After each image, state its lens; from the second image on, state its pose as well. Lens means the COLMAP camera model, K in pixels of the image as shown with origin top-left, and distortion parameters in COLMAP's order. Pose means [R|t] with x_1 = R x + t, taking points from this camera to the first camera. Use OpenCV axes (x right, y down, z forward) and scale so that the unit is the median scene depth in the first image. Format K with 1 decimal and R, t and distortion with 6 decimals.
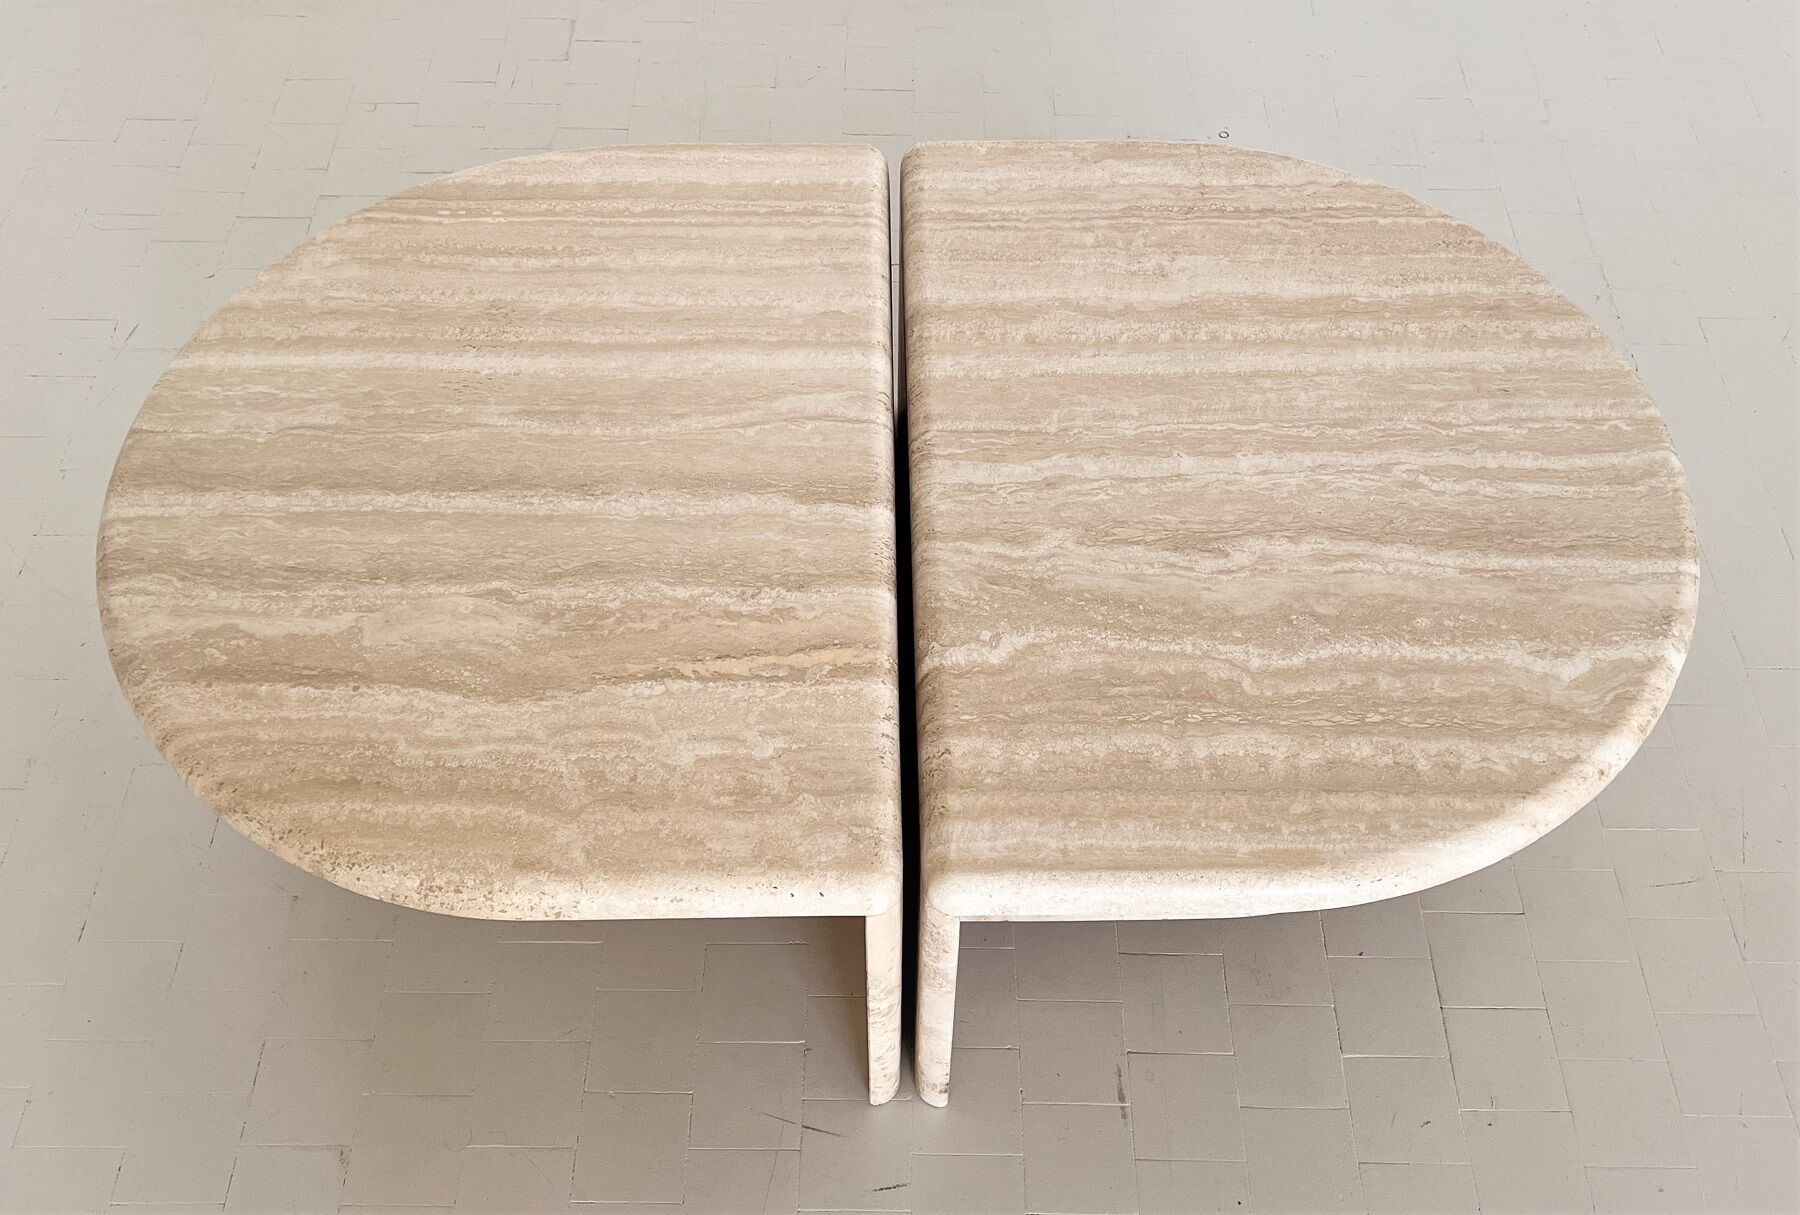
lens RADIAL K [[1777.9, 0, 902.3], [0, 1777.9, 565.2], [0, 0, 1]] dist [0.220100, -0.680616]
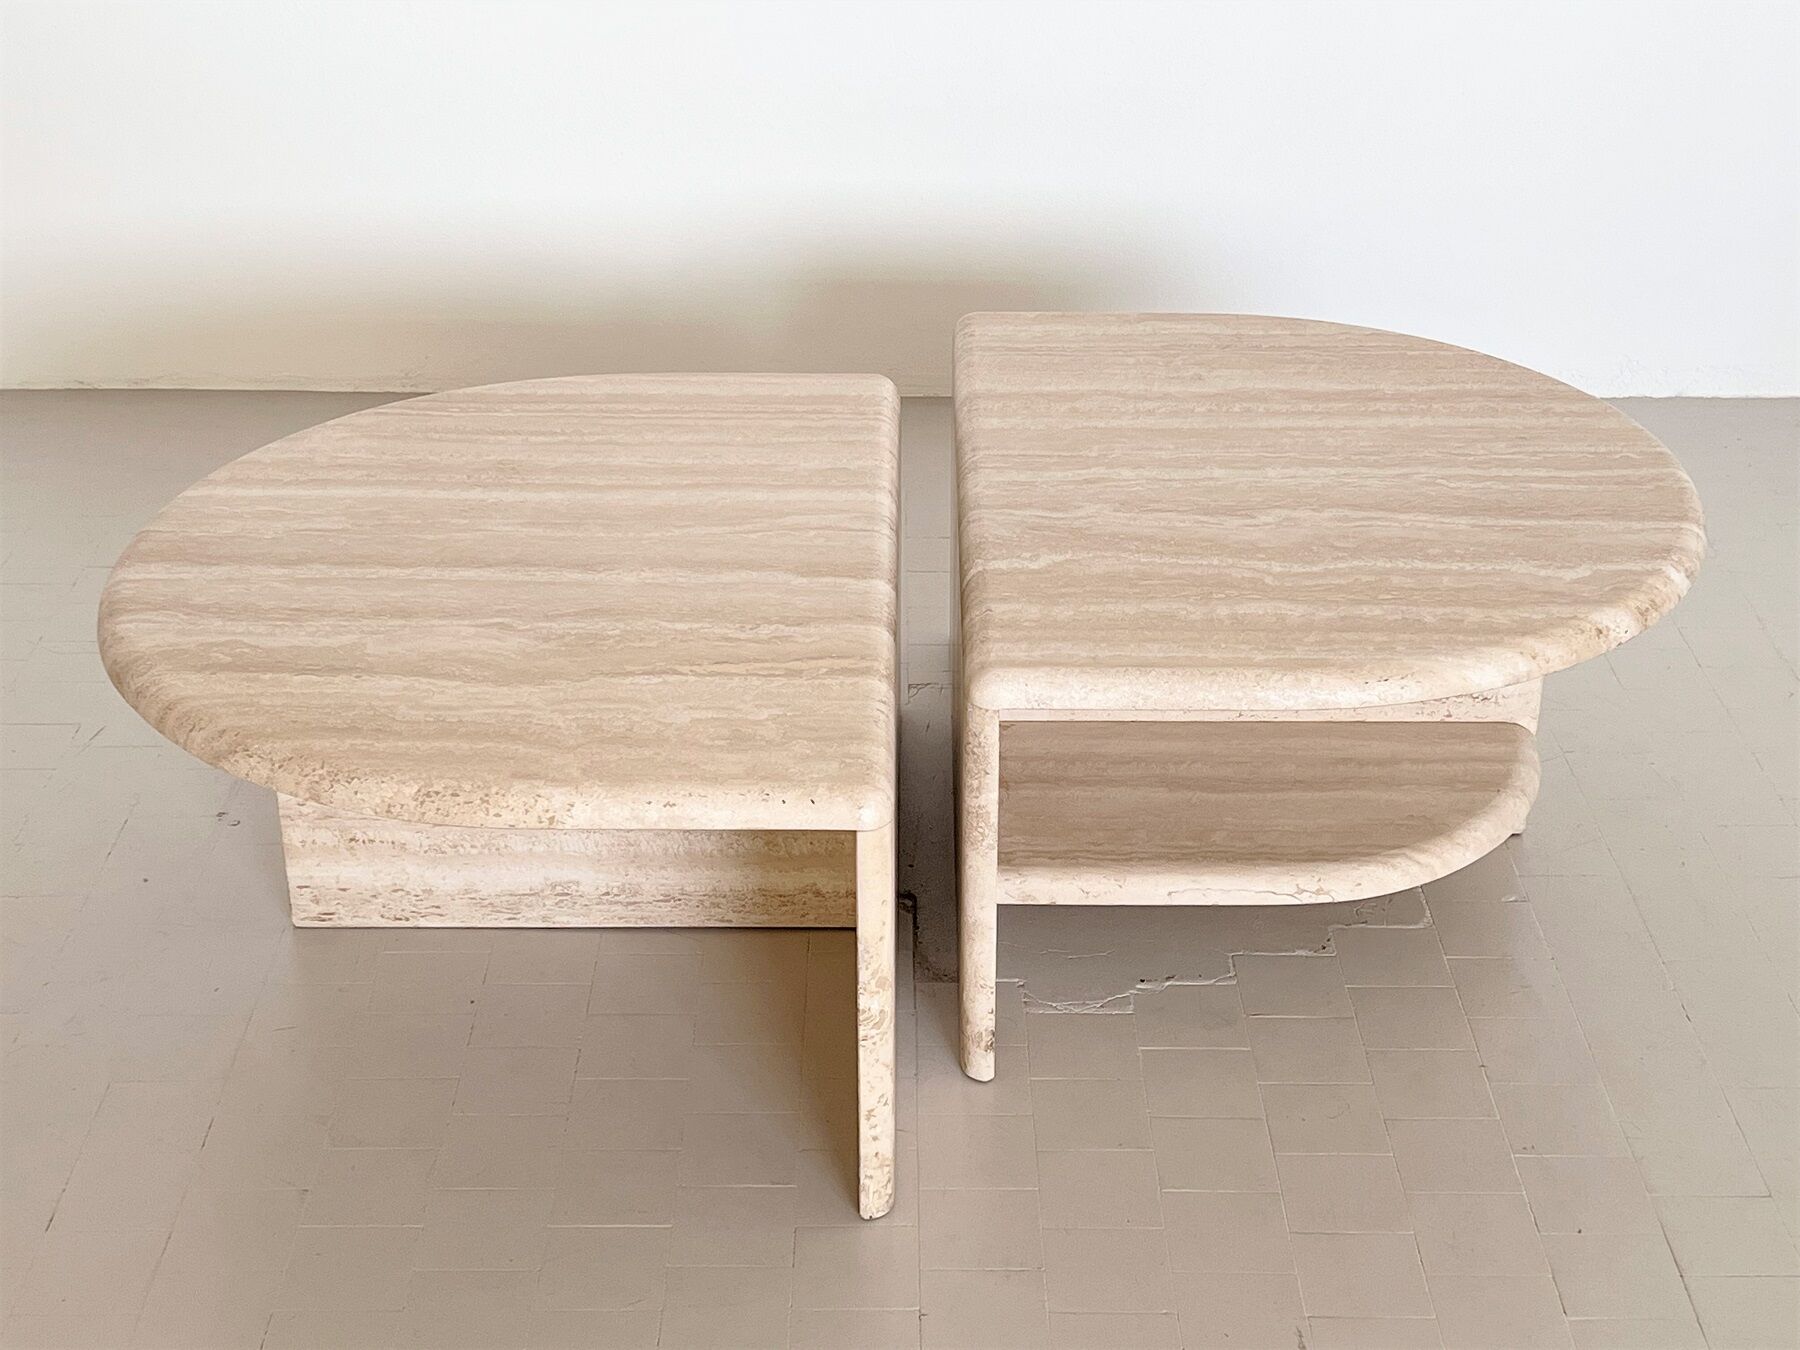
lens RADIAL K [[2671.8, 0, 900.0], [0, 2671.8, 675.0], [0, 0, 1]] dist [0.246240, -0.870917]
pose [[0.999728, 0.006581, -0.022367, 0.032759], [-0.015069, 0.914405, -0.404521, 0.639984], [0.017791, 0.404748, 0.914255, -0.356765]]
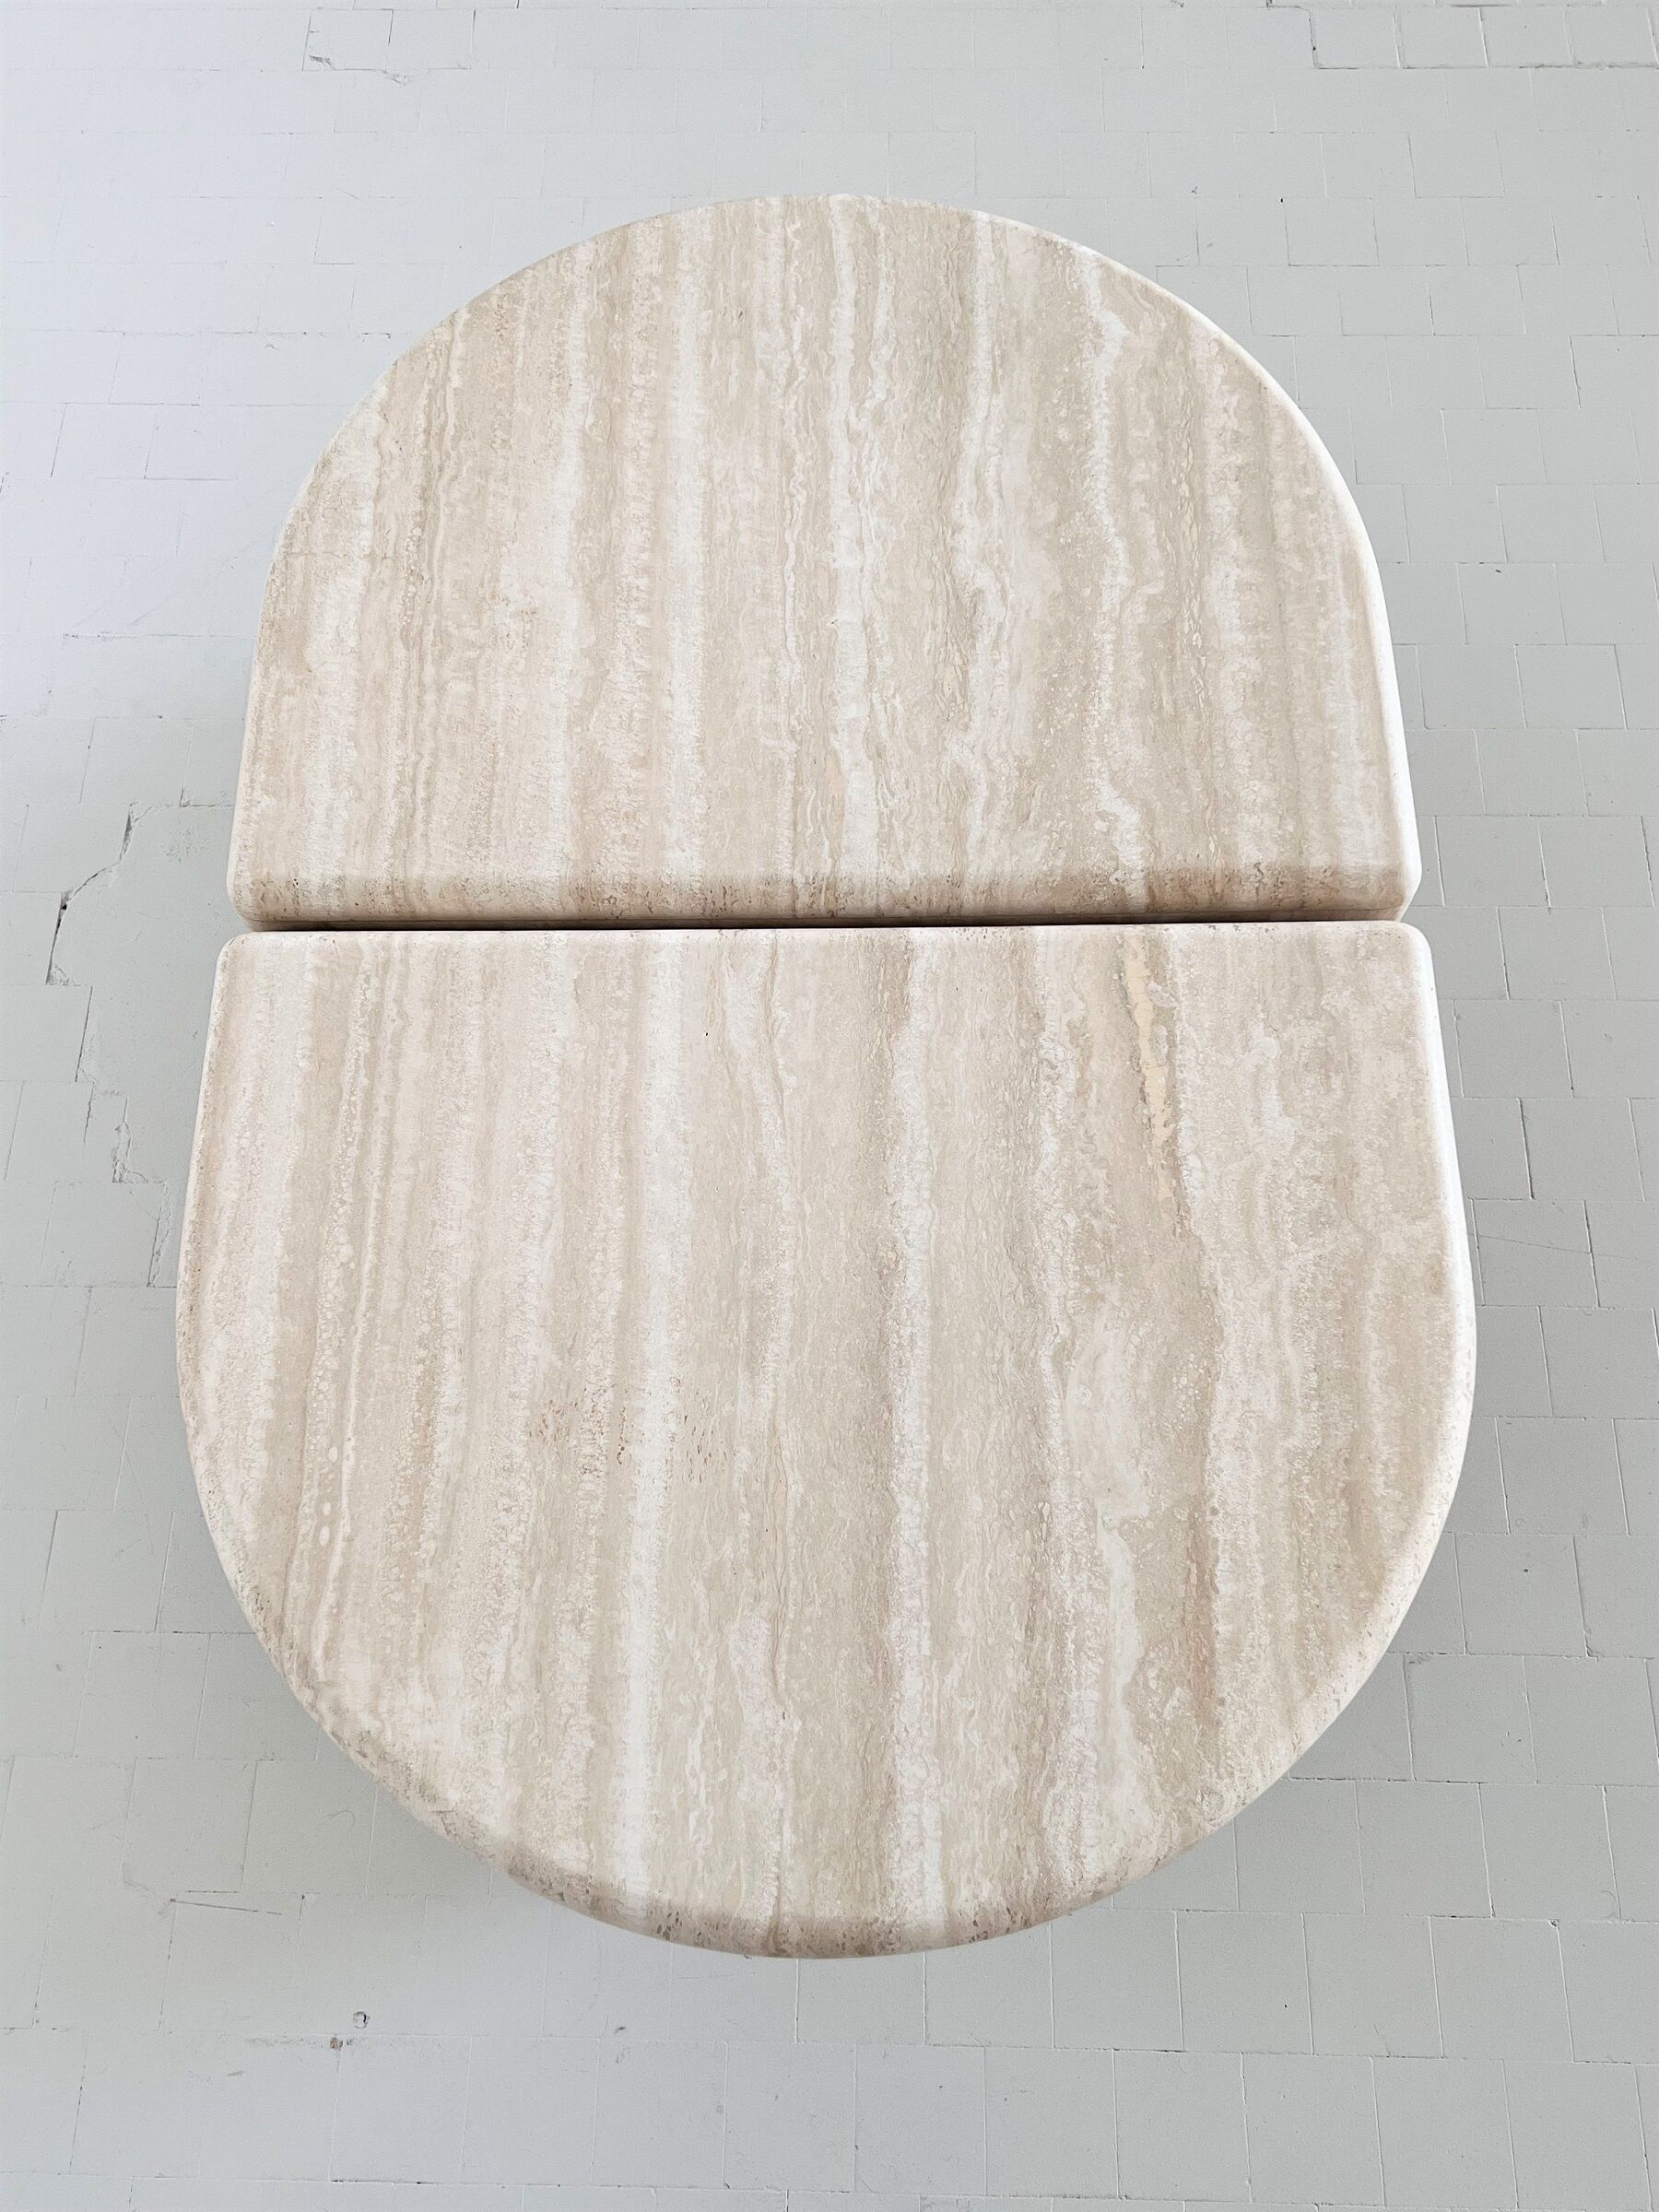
lens RADIAL K [[1825.7, 0, 829.5], [0, 1825.7, 1106.0], [0, 0, 1]] dist [0.184451, -0.504495]
pose [[0.011402, -0.937109, 0.348850, -0.402969], [0.785981, 0.224068, 0.576219, -0.559876], [-0.618146, 0.267619, 0.739105, 0.419994]]
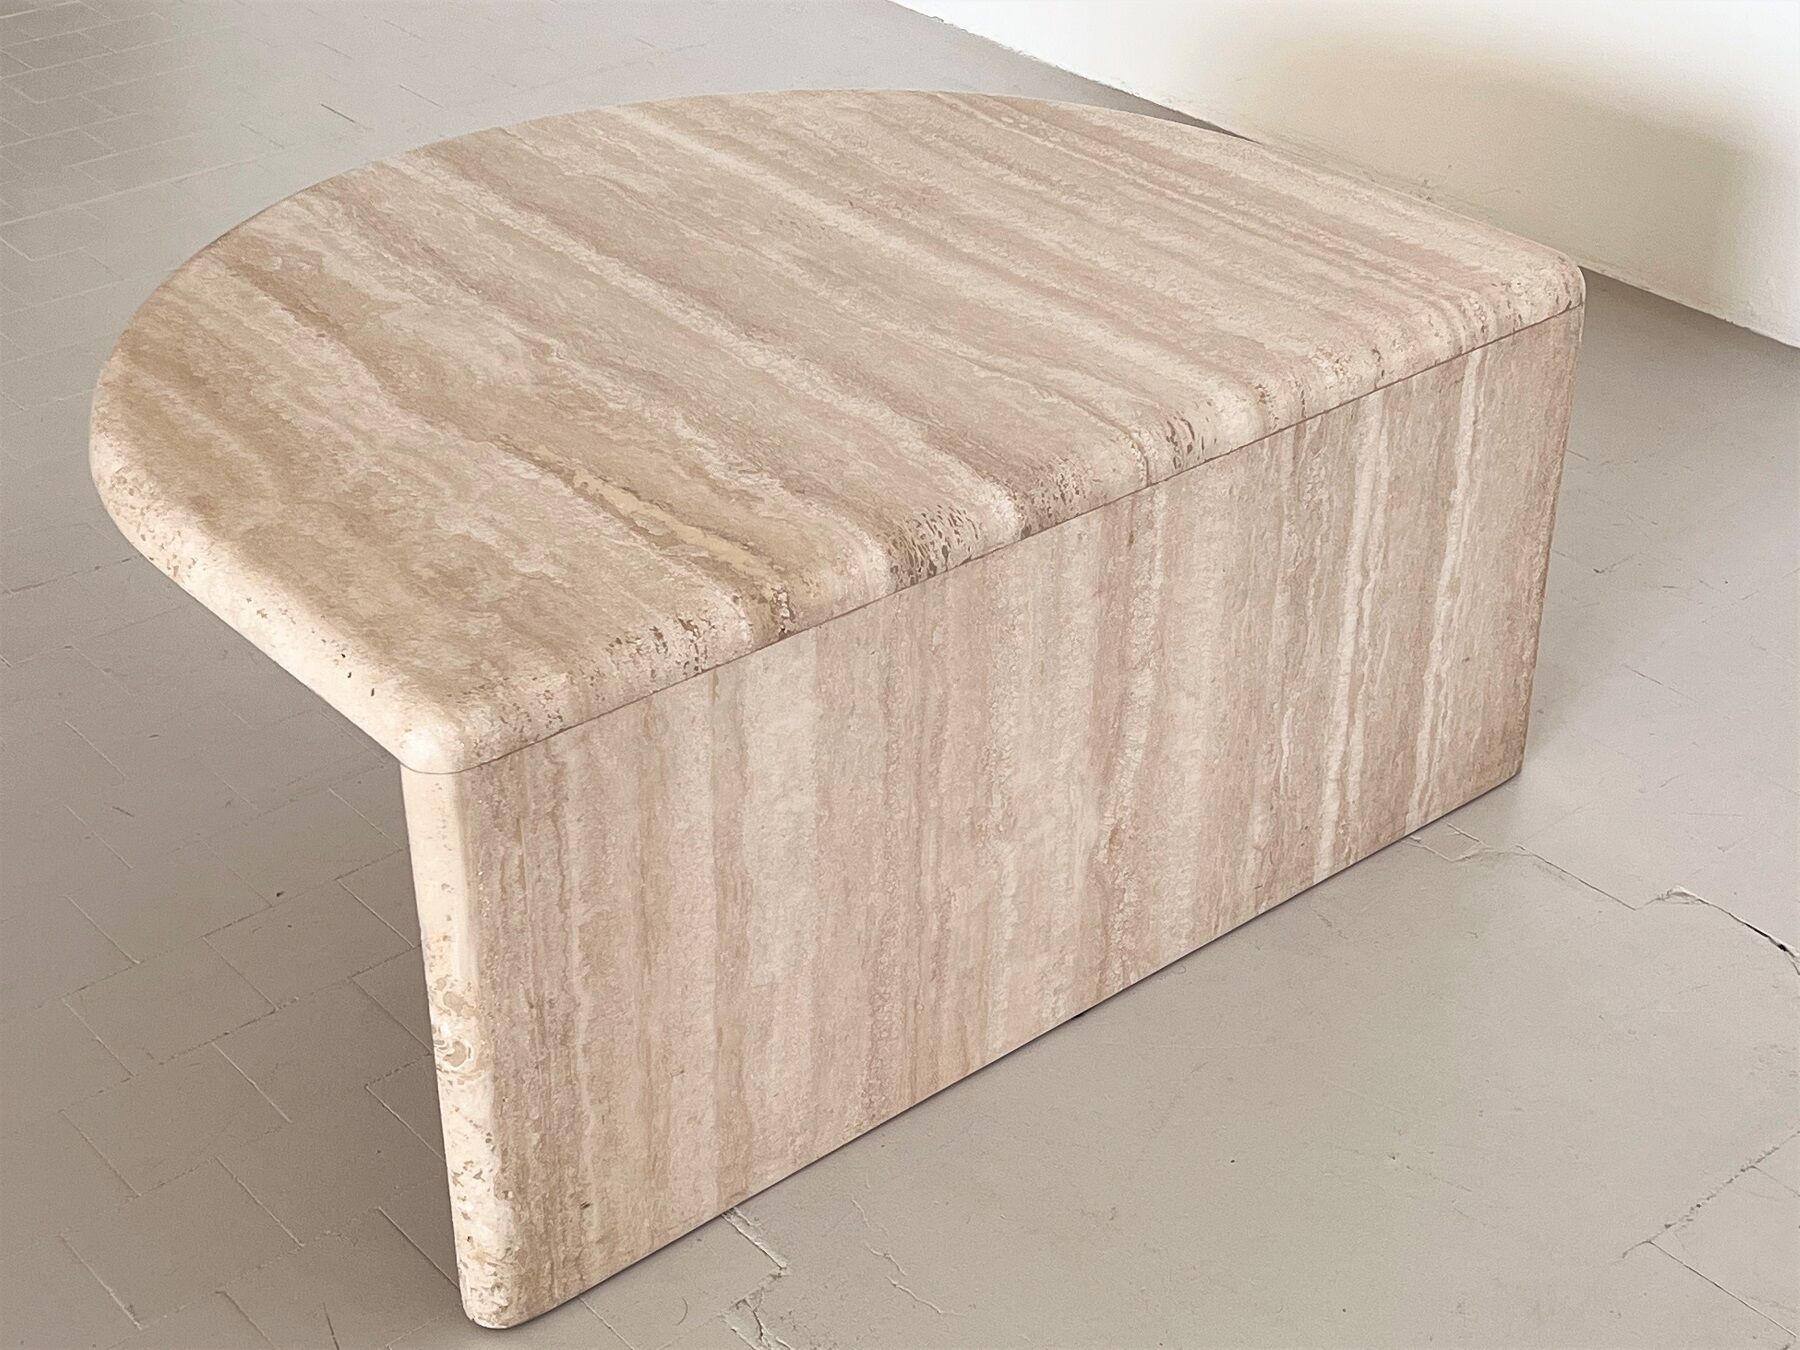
lens RADIAL K [[2745.5, 0, 900.0], [0, 2745.5, 675.0], [0, 0, 1]] dist [0.253589, -0.936859]
pose [[0.629817, 0.399023, -0.666417, 0.666115], [-0.602901, 0.792076, -0.095527, 0.139892], [0.489736, 0.461948, 0.739434, 0.295477]]
